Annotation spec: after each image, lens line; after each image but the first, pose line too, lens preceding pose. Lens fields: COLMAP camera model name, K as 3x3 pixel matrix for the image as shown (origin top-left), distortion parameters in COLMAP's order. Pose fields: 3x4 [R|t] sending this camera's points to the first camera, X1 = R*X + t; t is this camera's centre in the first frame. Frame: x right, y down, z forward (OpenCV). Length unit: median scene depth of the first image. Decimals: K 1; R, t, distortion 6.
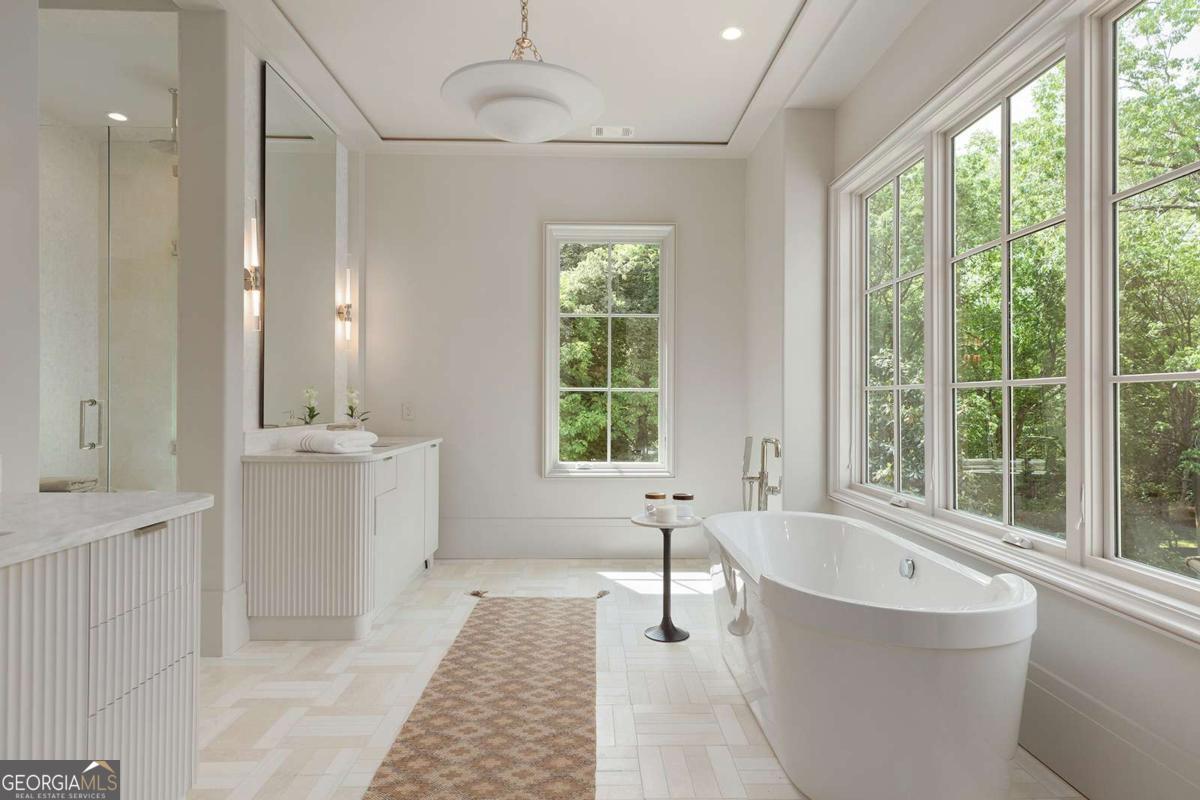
lens RADIAL K [[661.6, 0, 601.4], [0, 661.6, 400.4], [0, 0, 1]] dist [0.006772, 0.000823]
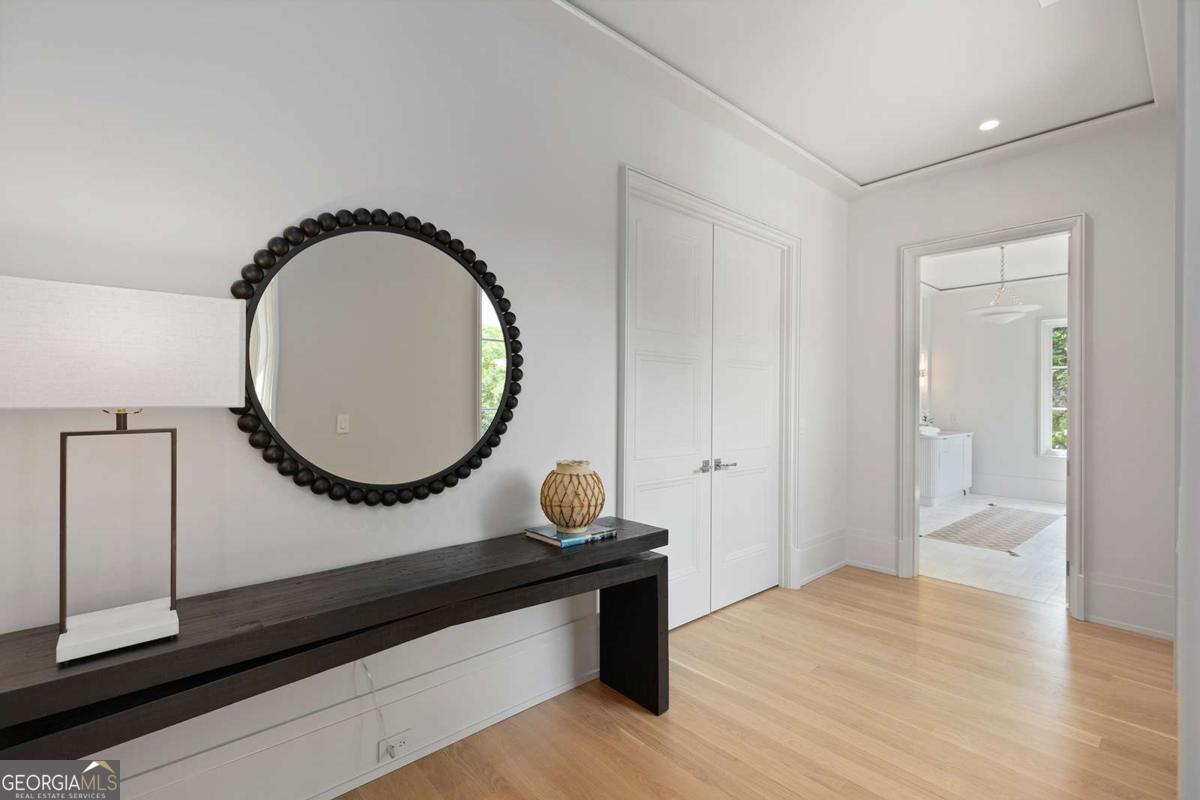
lens RADIAL K [[536.2, 0, 597.9], [0, 536.2, 399.2], [0, 0, 1]] dist [0.006686, -0.001077]
pose [[0.644795, -0.004646, -0.764341, 0.381503], [-0.002795, 0.999961, -0.008435, -0.039701], [0.764350, 0.007575, 0.644757, -1.301629]]
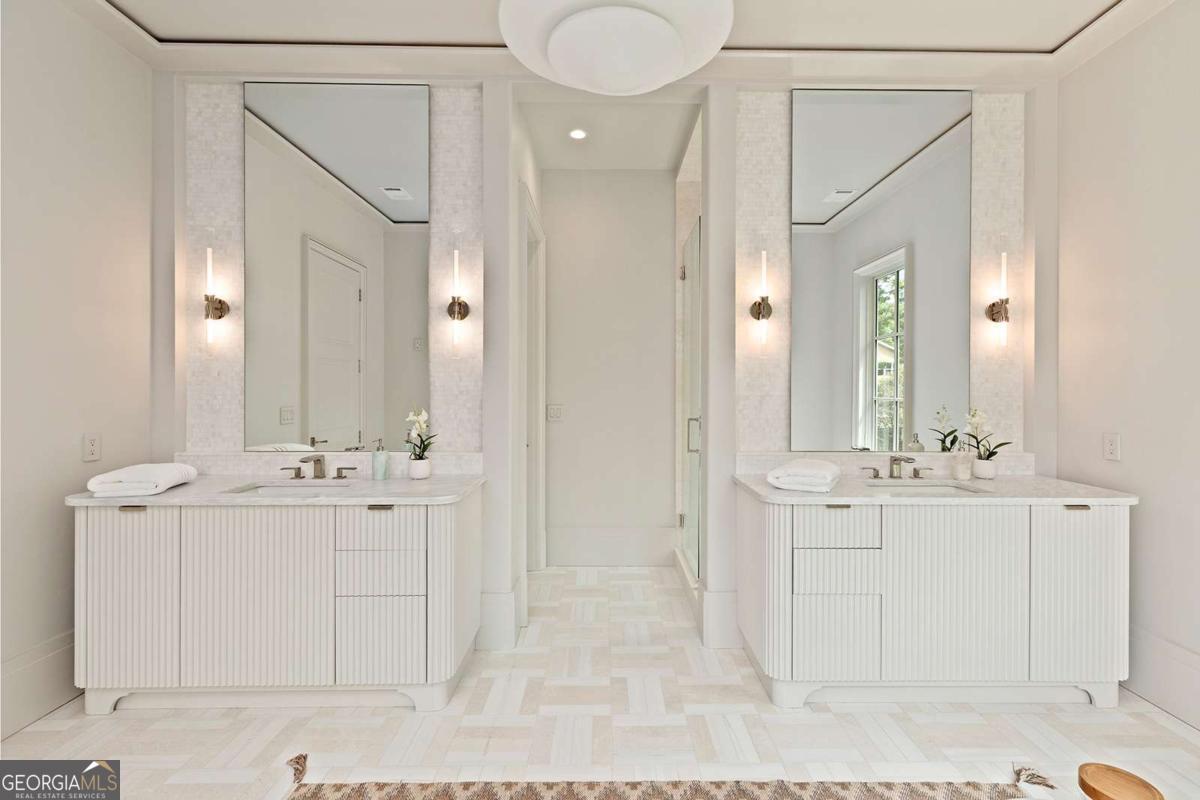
lens RADIAL K [[536.2, 0, 617.5], [0, 536.2, 411.1], [0, 0, 1]] dist [0.006686, -0.001077]
pose [[-0.002963, 0.004820, -0.999984, 0.318418], [-0.003090, 0.999984, 0.004829, -0.025605], [0.999991, 0.003105, -0.002948, 0.748018]]
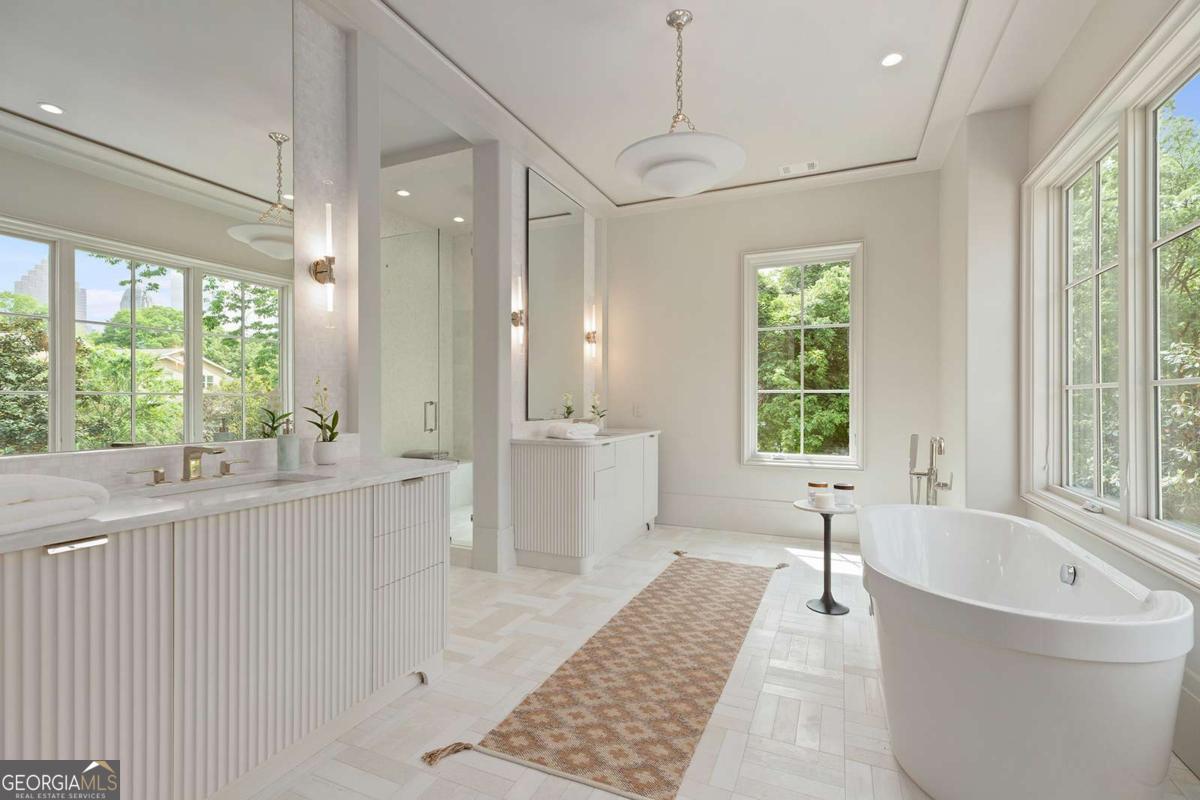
lens RADIAL K [[536.2, 0, 602.2], [0, 536.2, 402.7], [0, 0, 1]] dist [0.006686, -0.001077]
pose [[0.905746, -0.001565, -0.423818, 0.136041], [0.002556, 0.999995, 0.001768, 0.001009], [0.423813, -0.002684, 0.905746, 0.006289]]
